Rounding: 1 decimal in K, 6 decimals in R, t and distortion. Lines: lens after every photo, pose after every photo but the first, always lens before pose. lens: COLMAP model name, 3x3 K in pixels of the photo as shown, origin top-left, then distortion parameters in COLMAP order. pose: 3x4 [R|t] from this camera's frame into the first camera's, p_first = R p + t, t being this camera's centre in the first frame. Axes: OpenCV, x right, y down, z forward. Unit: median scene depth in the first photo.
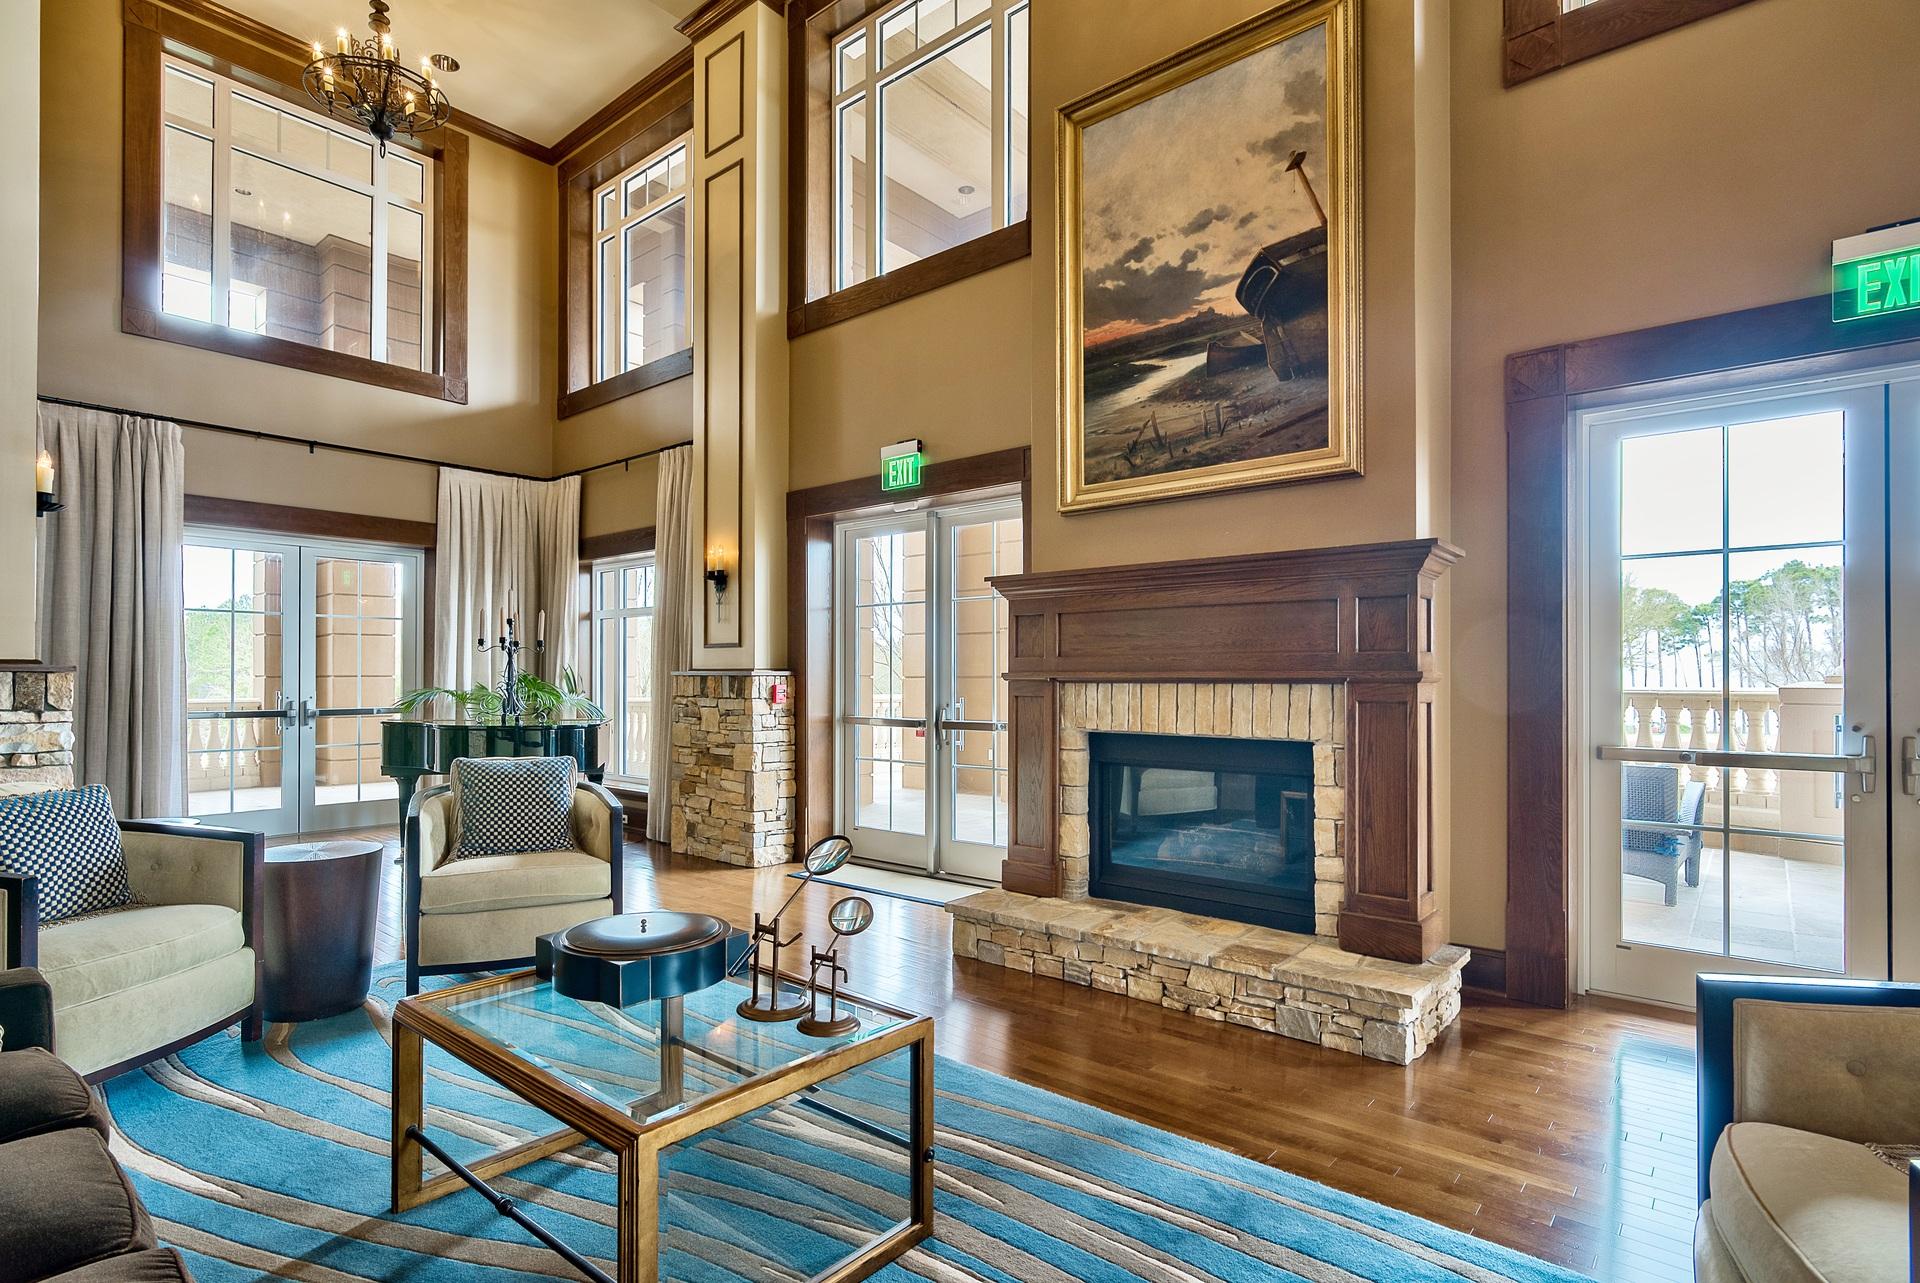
lens RADIAL K [[944.6, 0, 961.2], [0, 944.6, 677.2], [0, 0, 1]] dist [-0.003876, 0.000843]
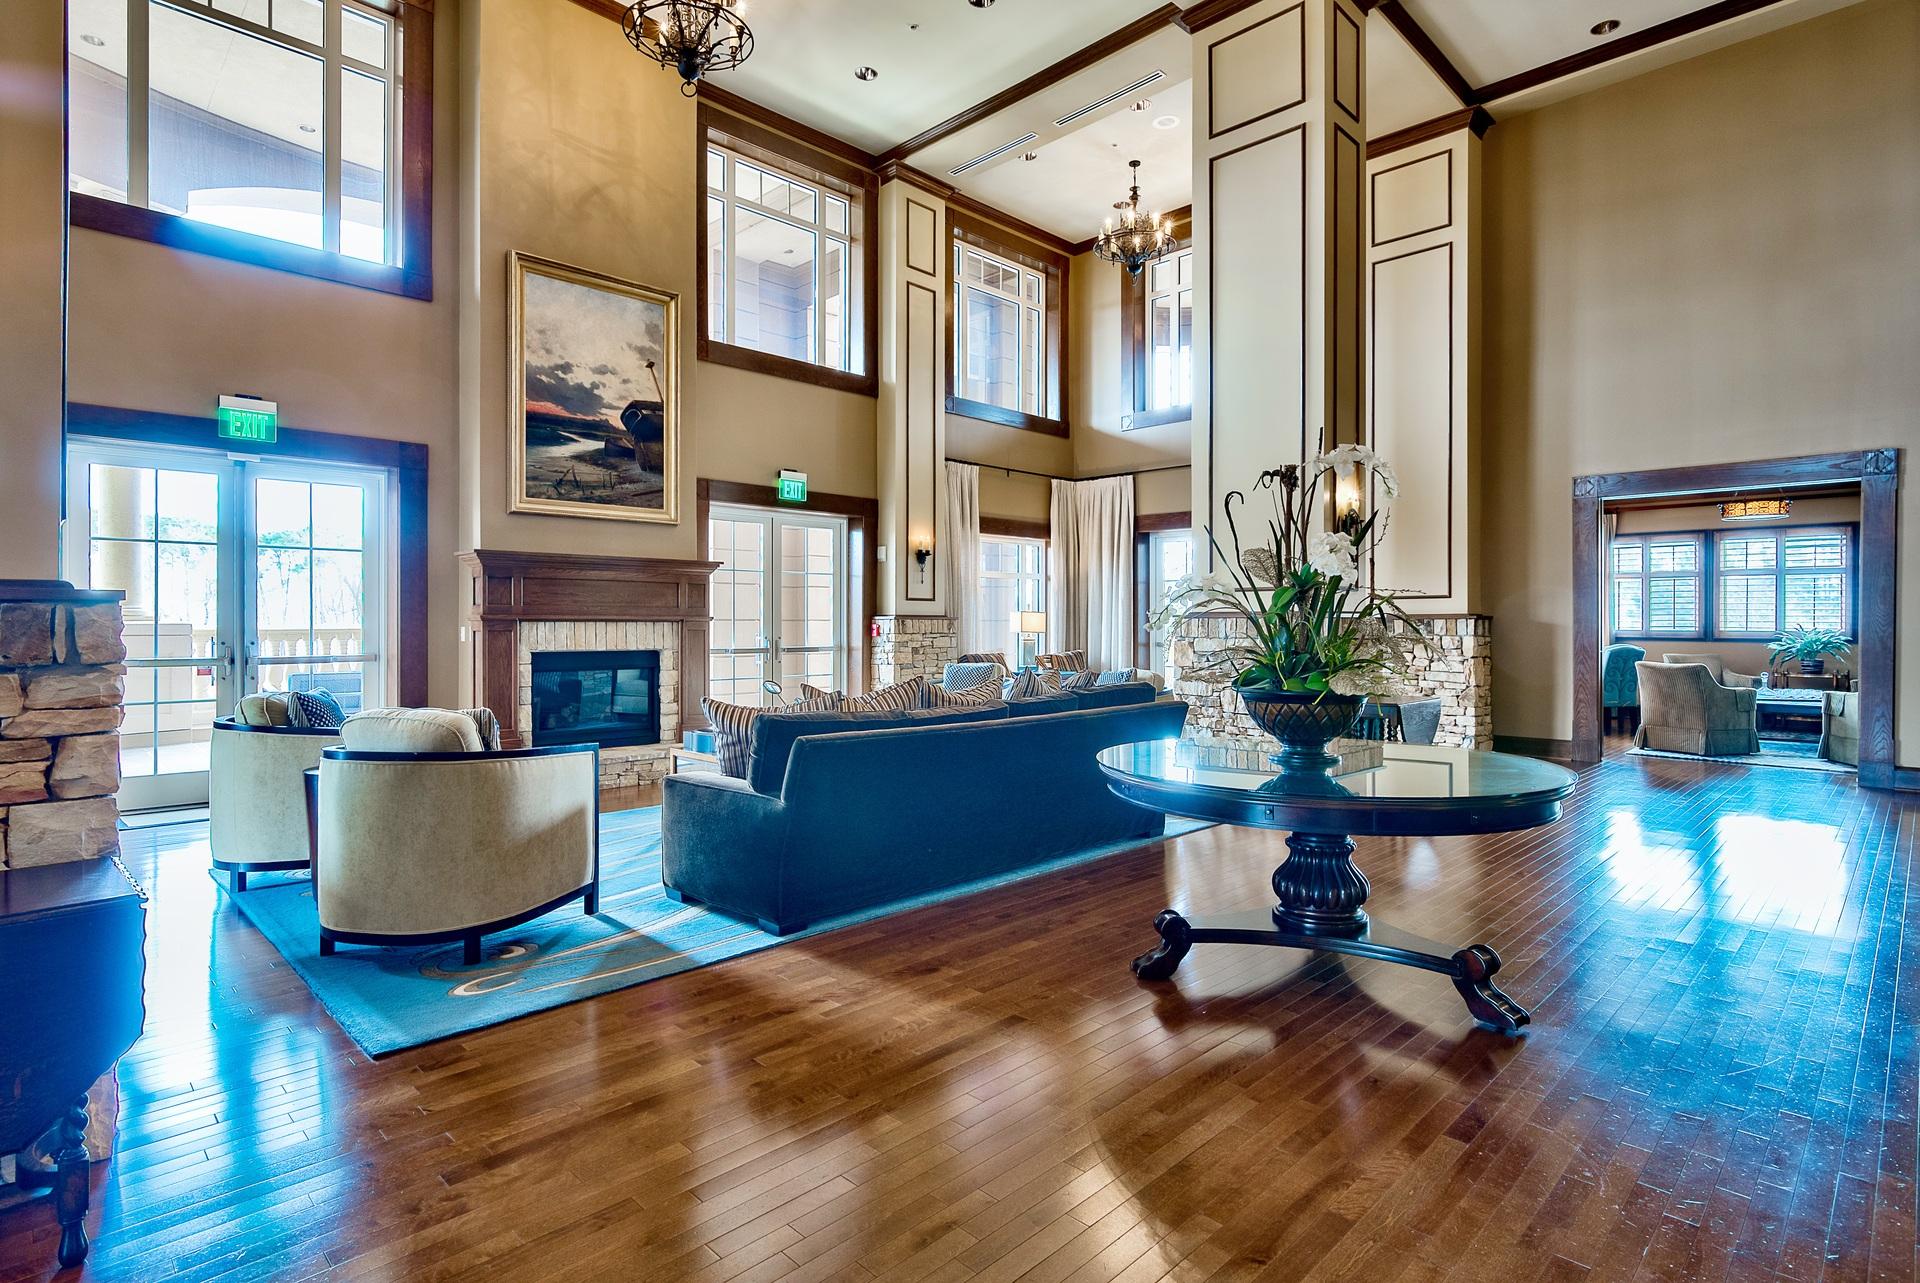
lens RADIAL K [[944.6, 0, 934.9], [0, 944.6, 622.8], [0, 0, 1]] dist [-0.003876, 0.000843]
pose [[0.109031, -0.004904, 0.994026, -1.382494], [-0.006497, 0.999963, 0.005646, -0.005974], [-0.994017, -0.007074, 0.108995, 0.142935]]
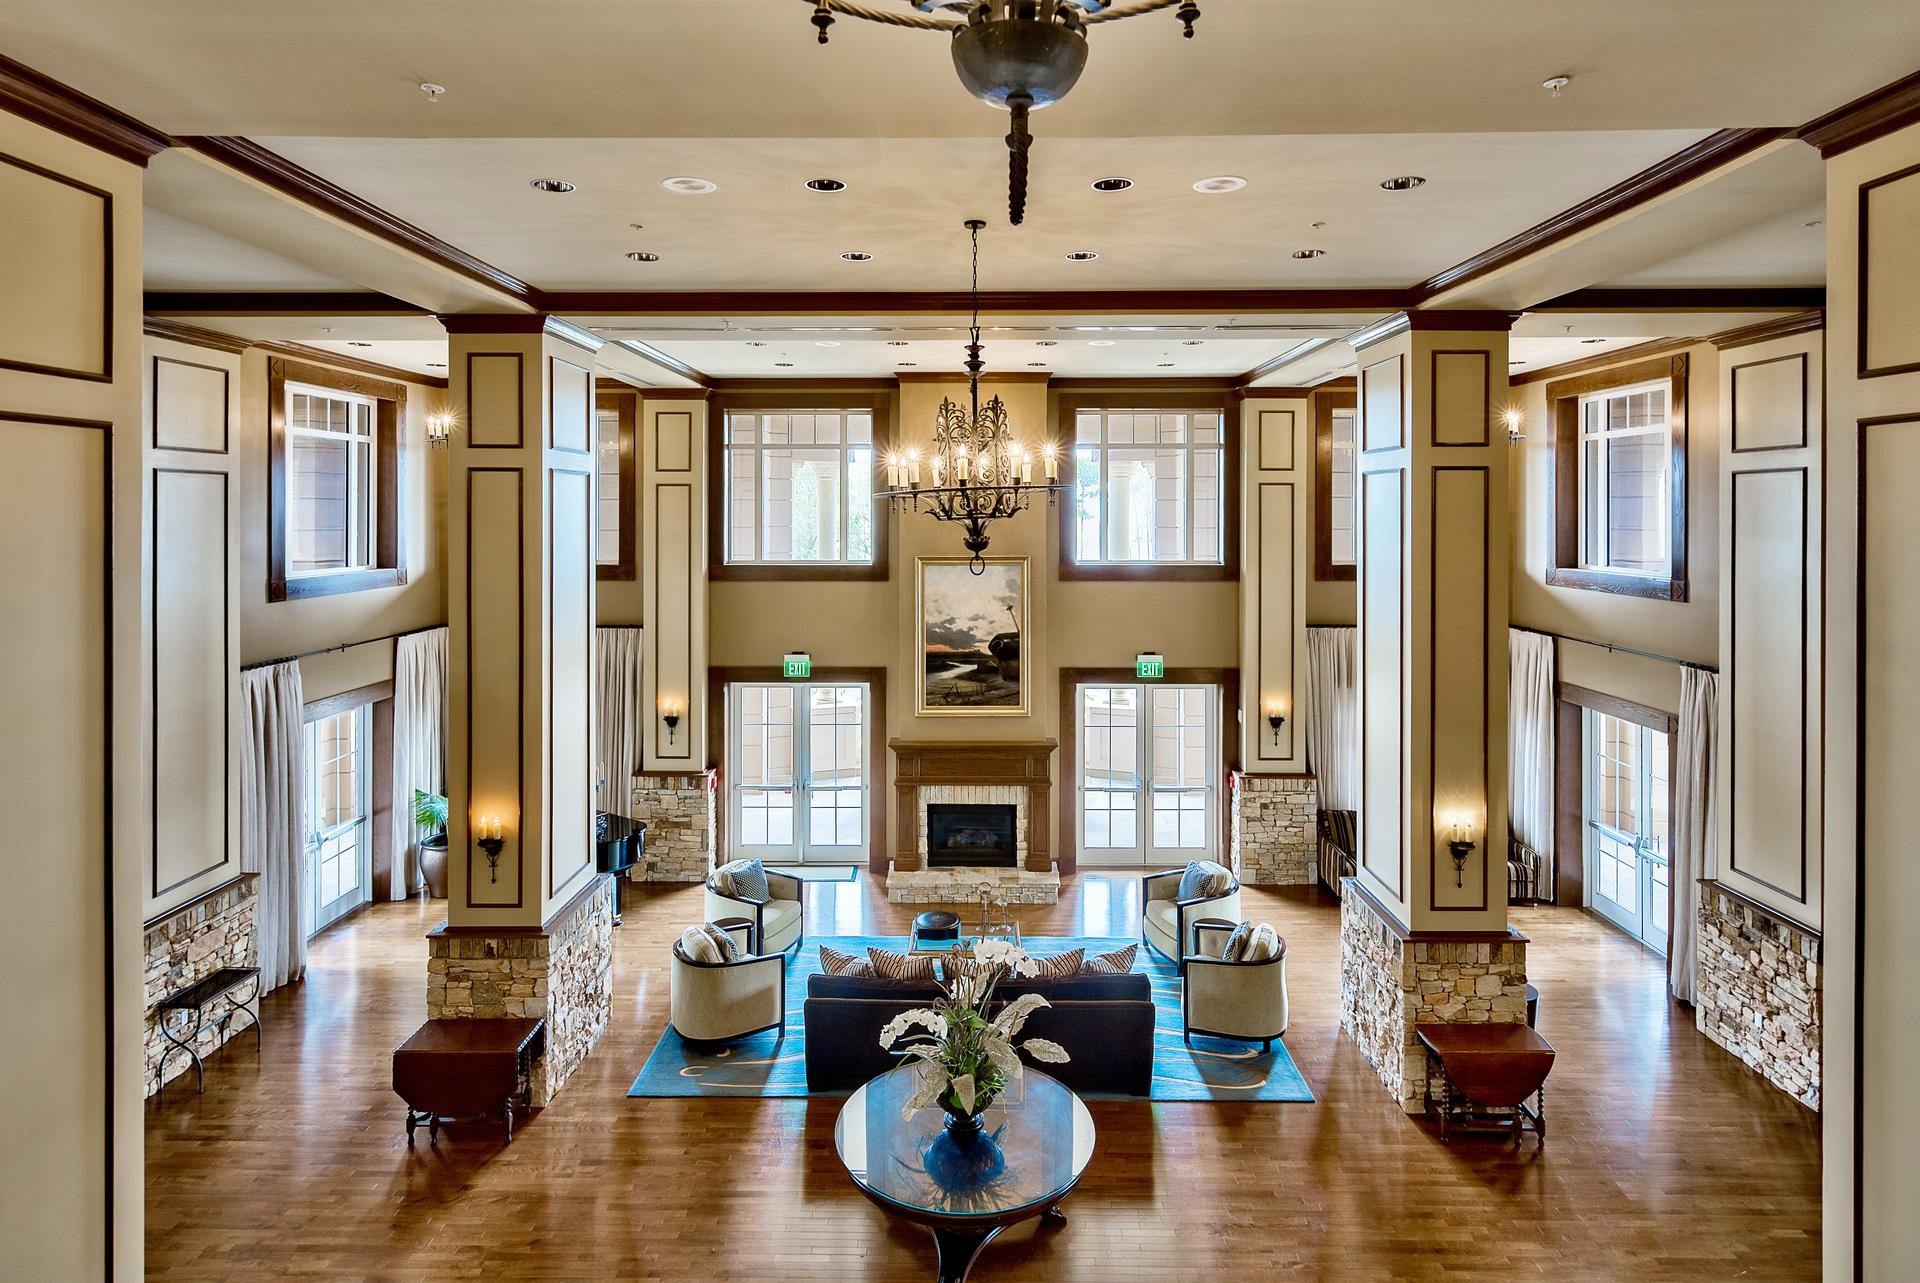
lens RADIAL K [[969.0, 0, 976.6], [0, 969.0, 520.2], [0, 0, 1]] dist [-0.000373, 0.000807]
pose [[0.769348, -0.000832, 0.638830, -1.442533], [-0.003617, 0.999977, 0.005659, -0.724783], [-0.638820, -0.006665, 0.769327, -1.101449]]
